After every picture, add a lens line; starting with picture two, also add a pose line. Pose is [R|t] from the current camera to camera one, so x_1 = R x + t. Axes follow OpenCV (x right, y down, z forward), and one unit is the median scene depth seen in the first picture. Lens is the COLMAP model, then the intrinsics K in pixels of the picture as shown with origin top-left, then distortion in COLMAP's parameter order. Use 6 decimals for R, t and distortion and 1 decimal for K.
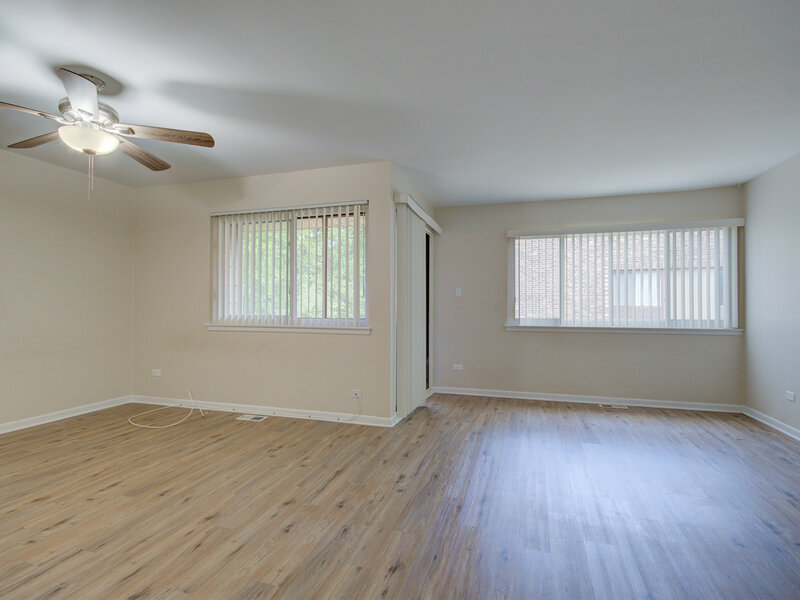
lens RADIAL K [[390.4, 0, 401.4], [0, 390.4, 302.9], [0, 0, 1]] dist [0.000128, -0.007893]
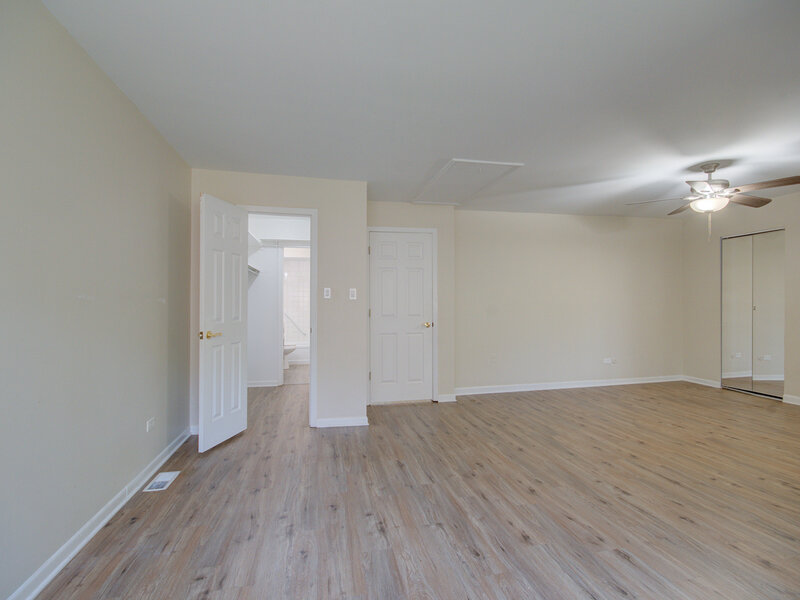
lens RADIAL K [[390.4, 0, 401.4], [0, 390.4, 302.9], [0, 0, 1]] dist [0.000128, -0.007893]
pose [[-0.863886, -0.006025, -0.503652, 0.985202], [-0.004612, 0.999981, -0.004050, 0.005235], [0.503667, -0.001176, -0.863897, 1.633842]]
